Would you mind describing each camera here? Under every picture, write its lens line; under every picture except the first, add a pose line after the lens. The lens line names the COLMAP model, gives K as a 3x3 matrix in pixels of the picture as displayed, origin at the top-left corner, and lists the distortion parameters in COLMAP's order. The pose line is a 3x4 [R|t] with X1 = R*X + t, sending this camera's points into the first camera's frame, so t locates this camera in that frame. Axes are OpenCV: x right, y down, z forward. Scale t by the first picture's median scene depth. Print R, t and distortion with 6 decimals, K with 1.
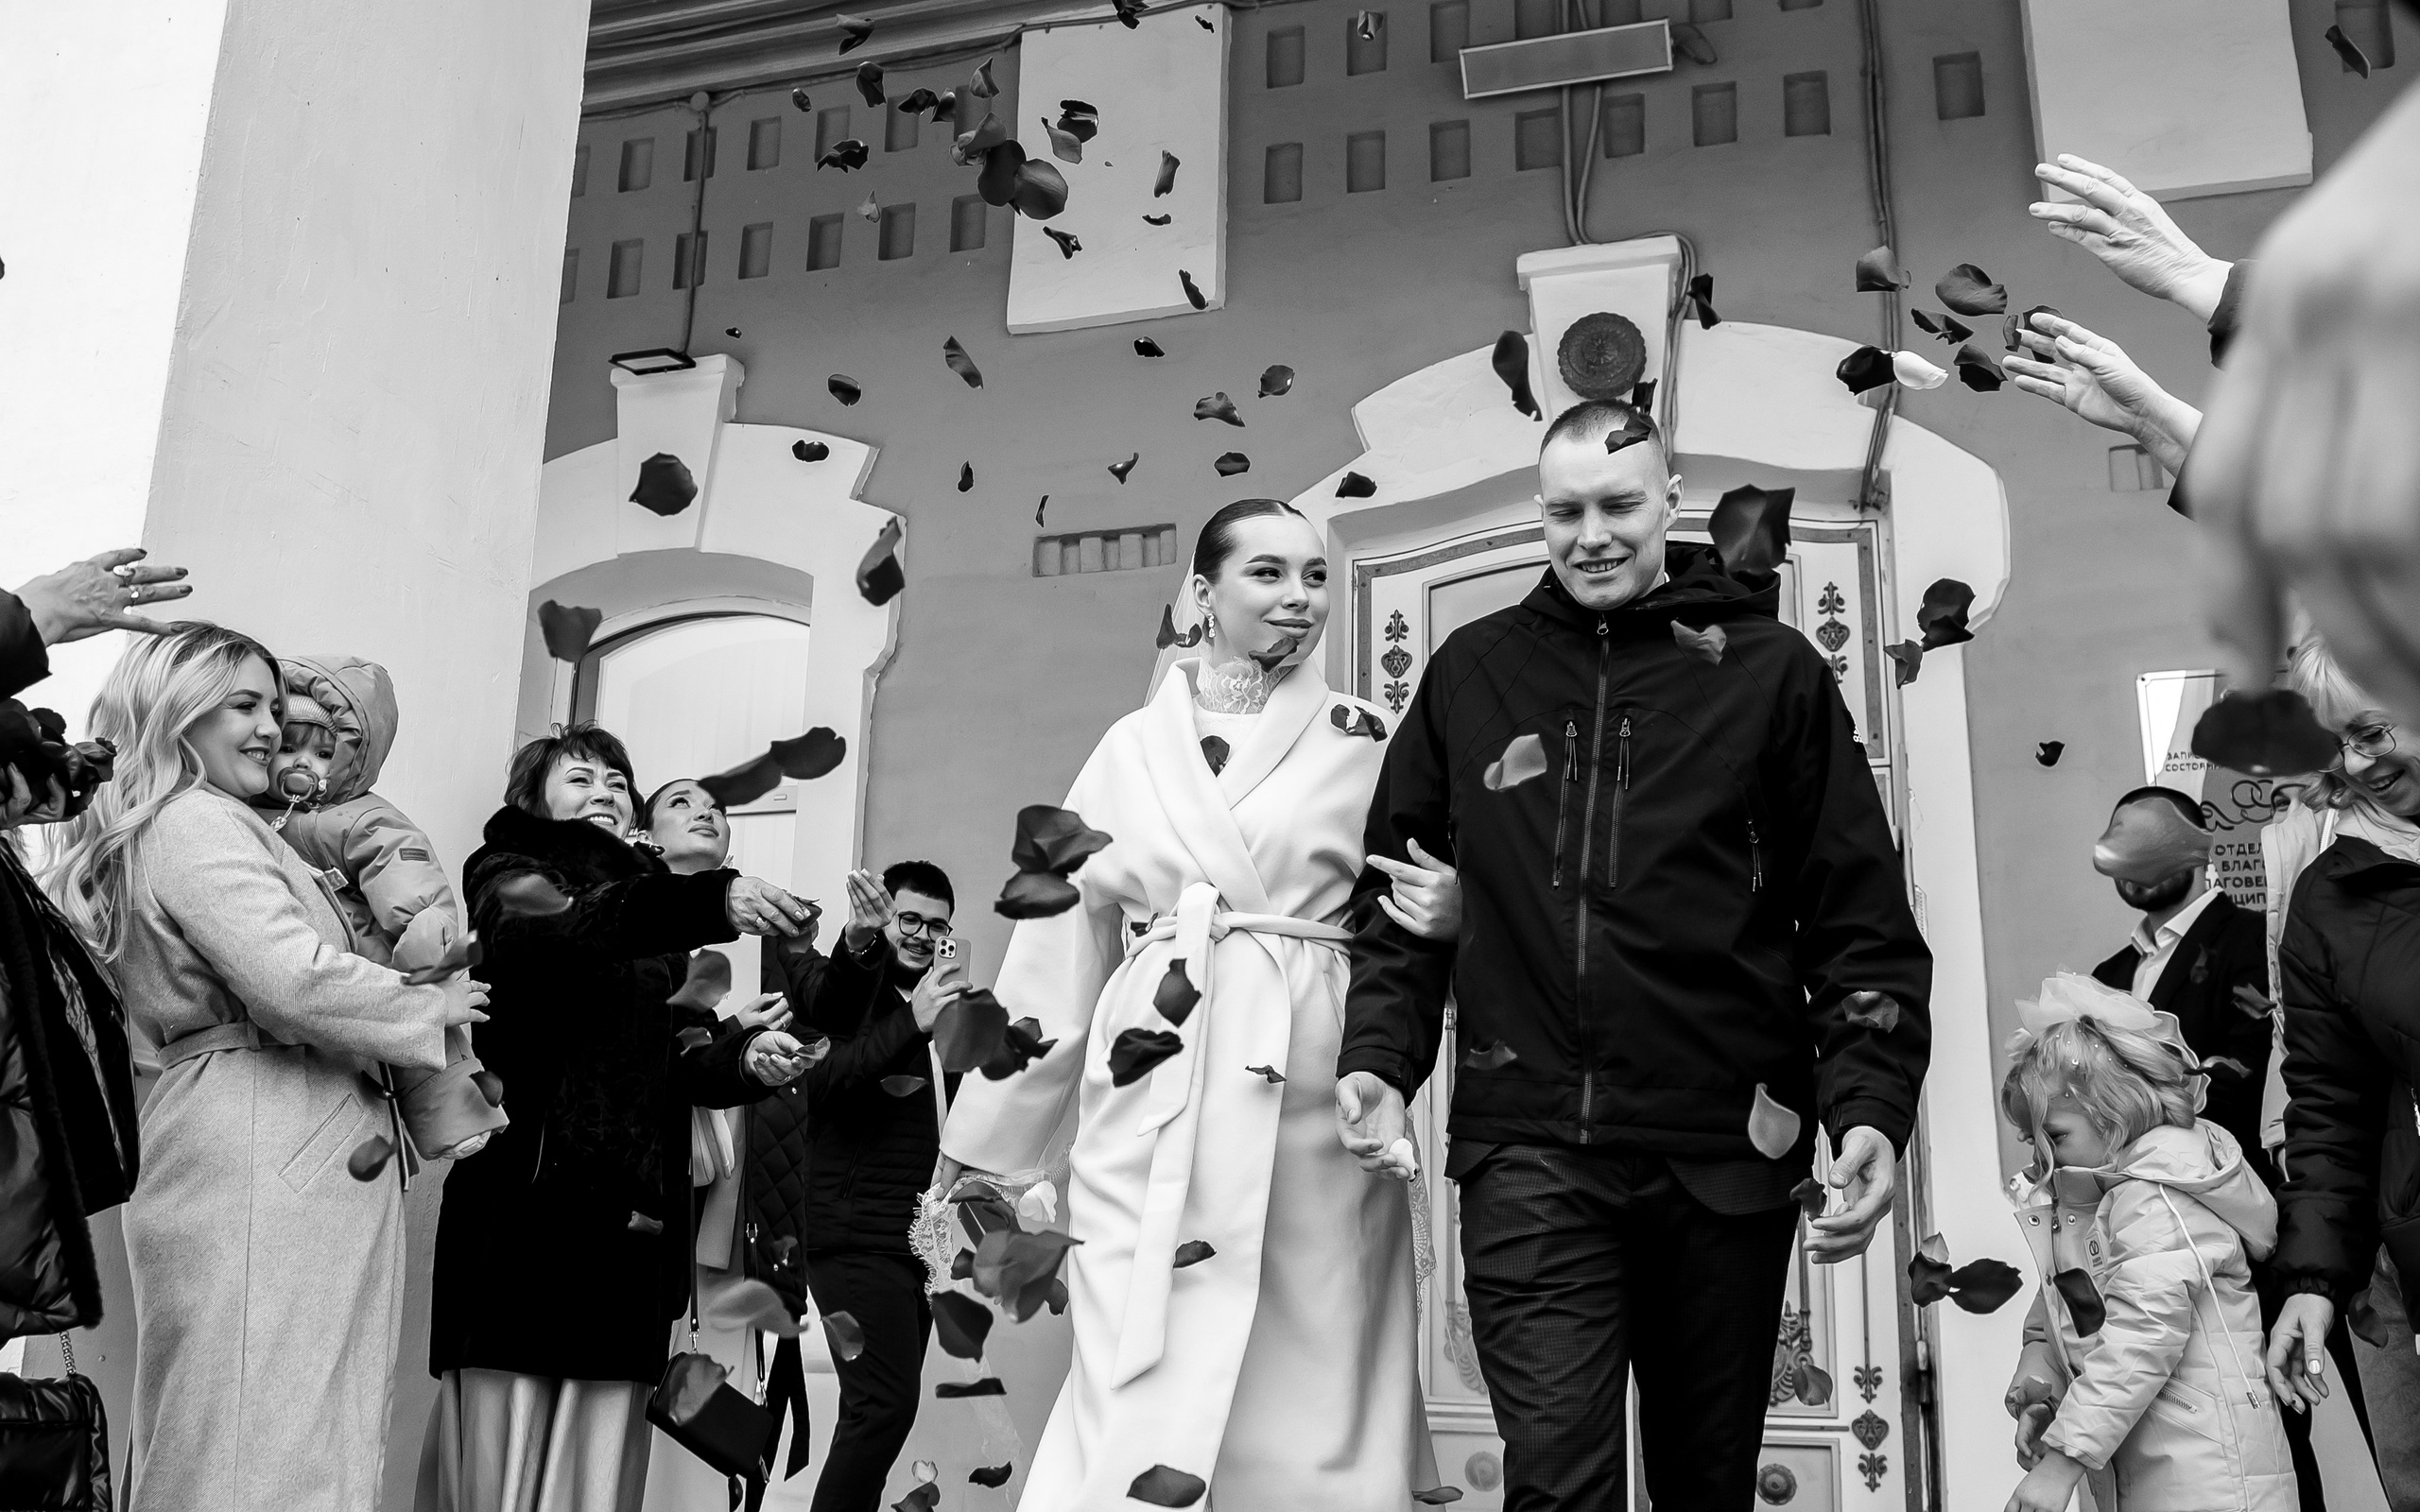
lens RADIAL K [[1899.4, 0, 1212.6], [0, 1899.4, 904.5], [0, 0, 1]] dist [-0.046569, 0.001010]
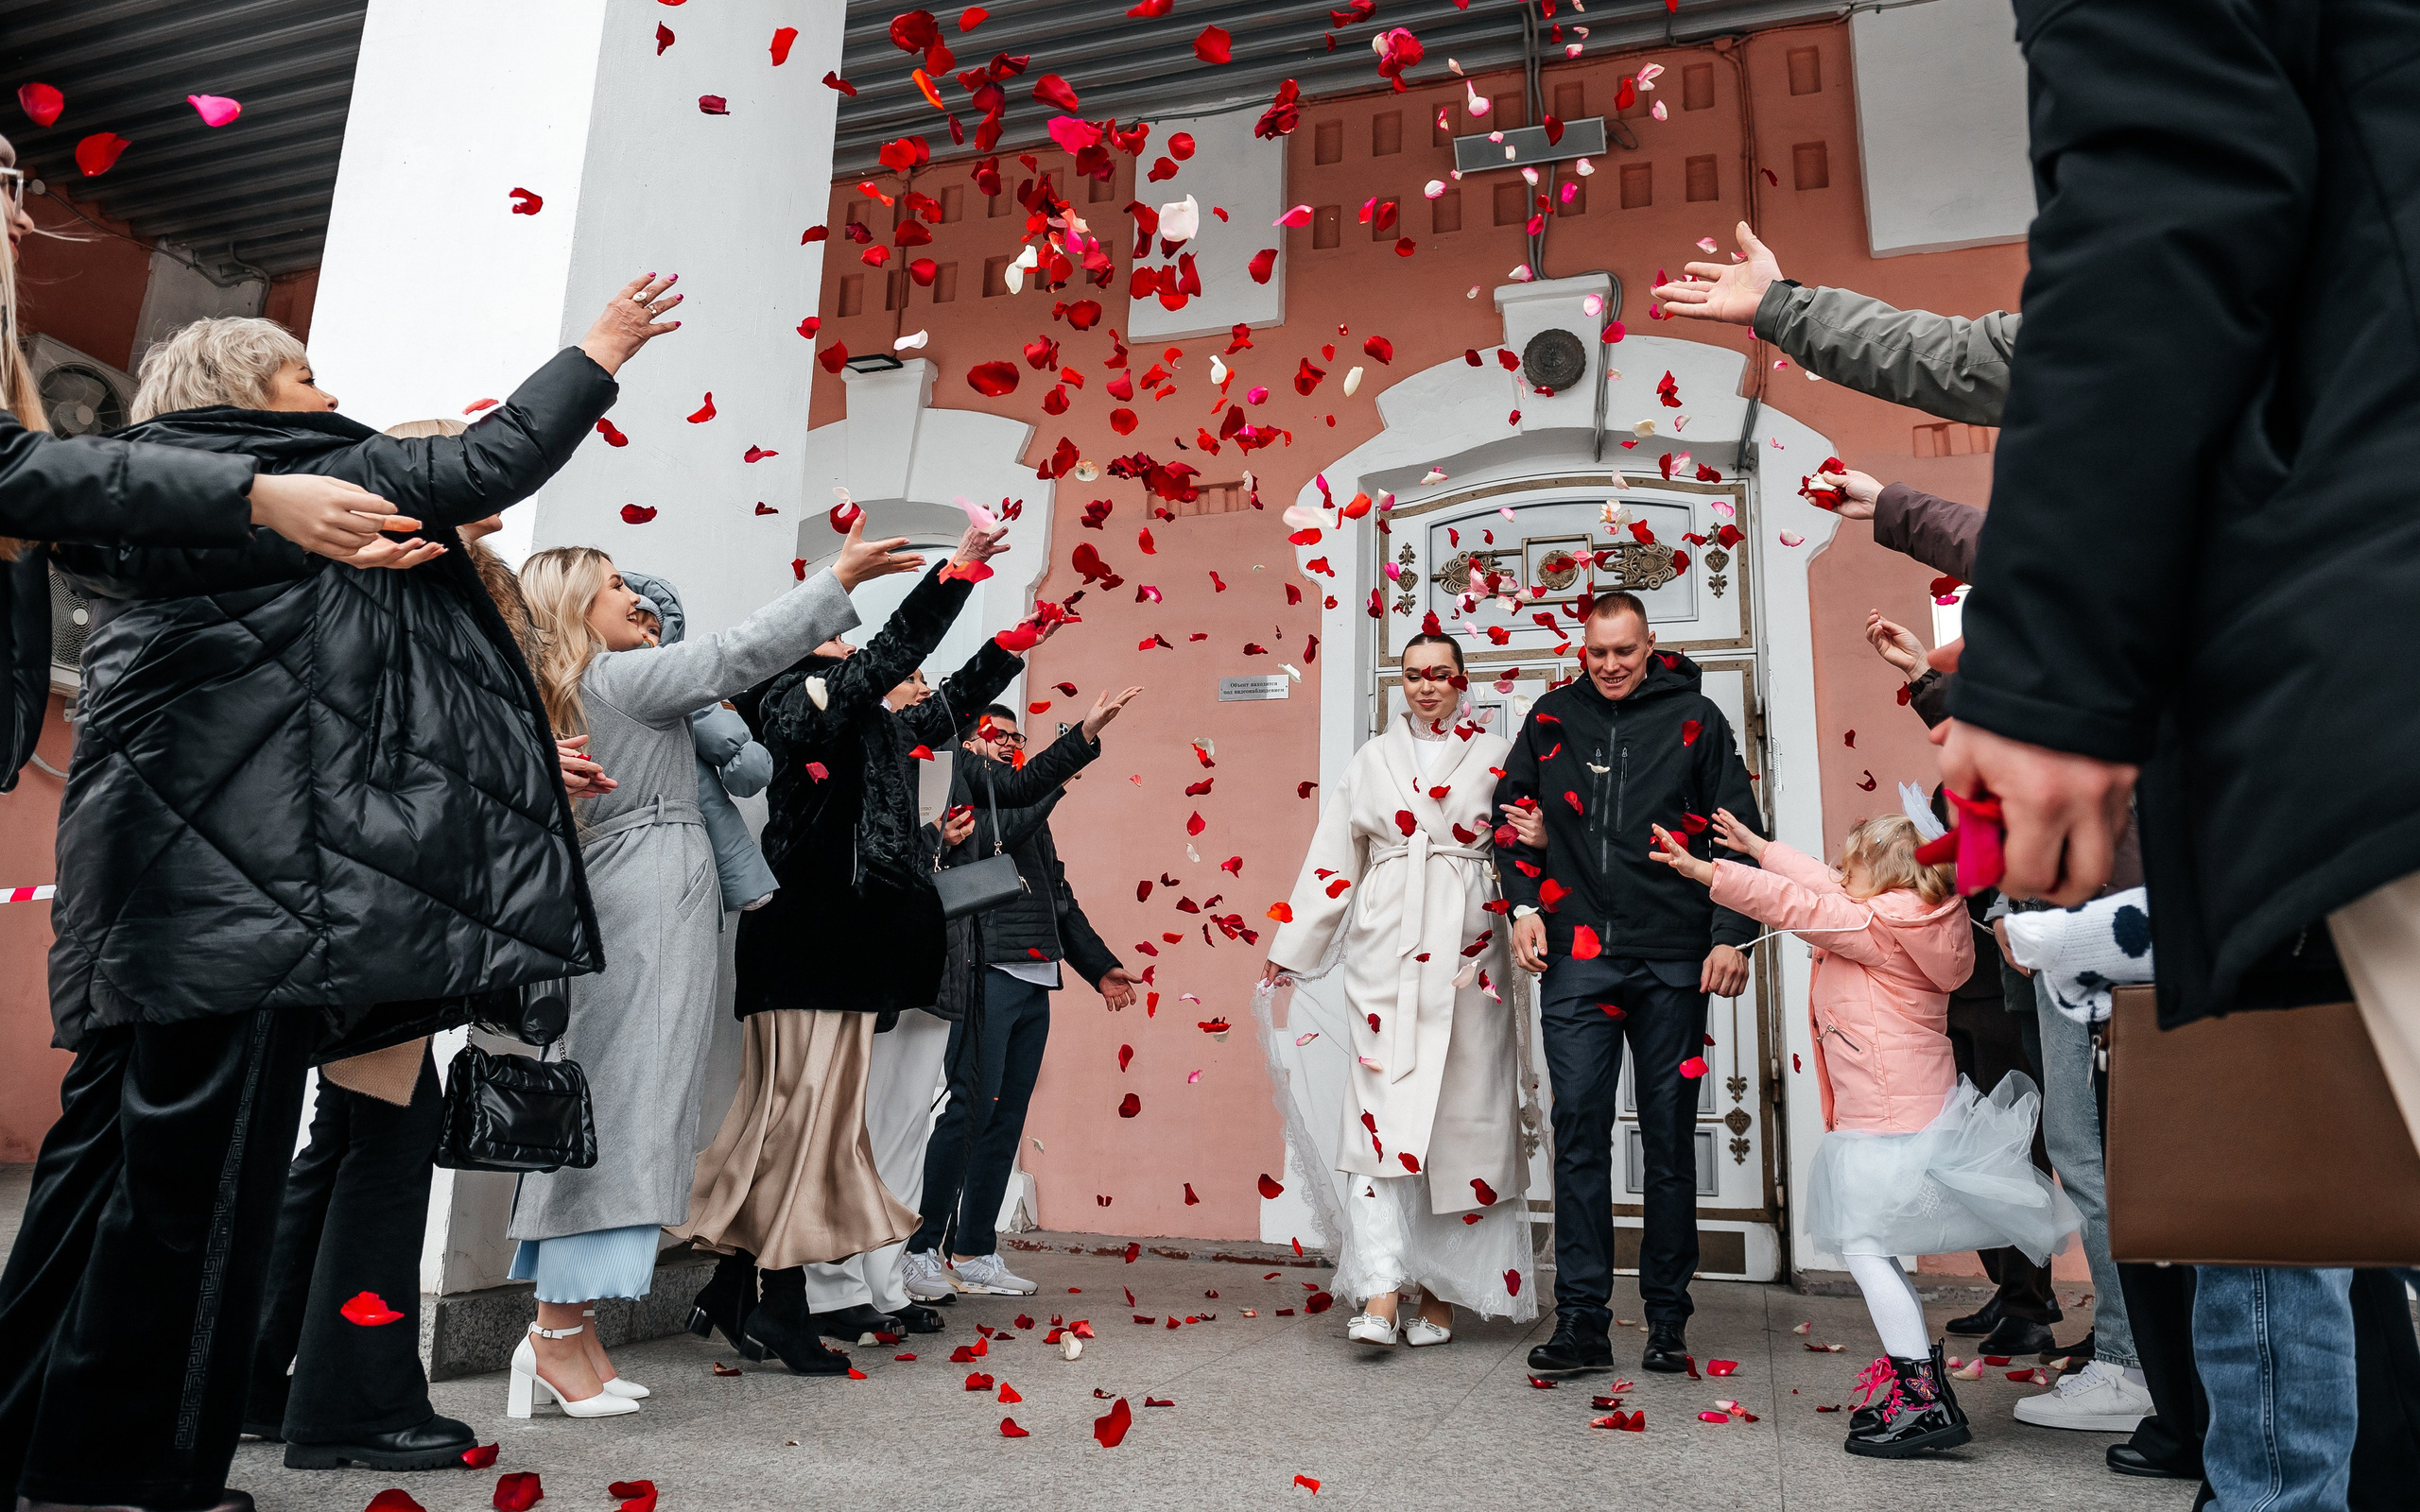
lens RADIAL K [[1647.3, 0, 1210.0], [0, 1647.3, 756.0], [0, 0, 1]] dist [-0.046349, -0.002926]
pose [[0.999748, -0.004024, 0.022070, -0.076834], [0.003178, 0.999264, 0.038217, -0.045488], [-0.022208, -0.038137, 0.999026, -0.218123]]
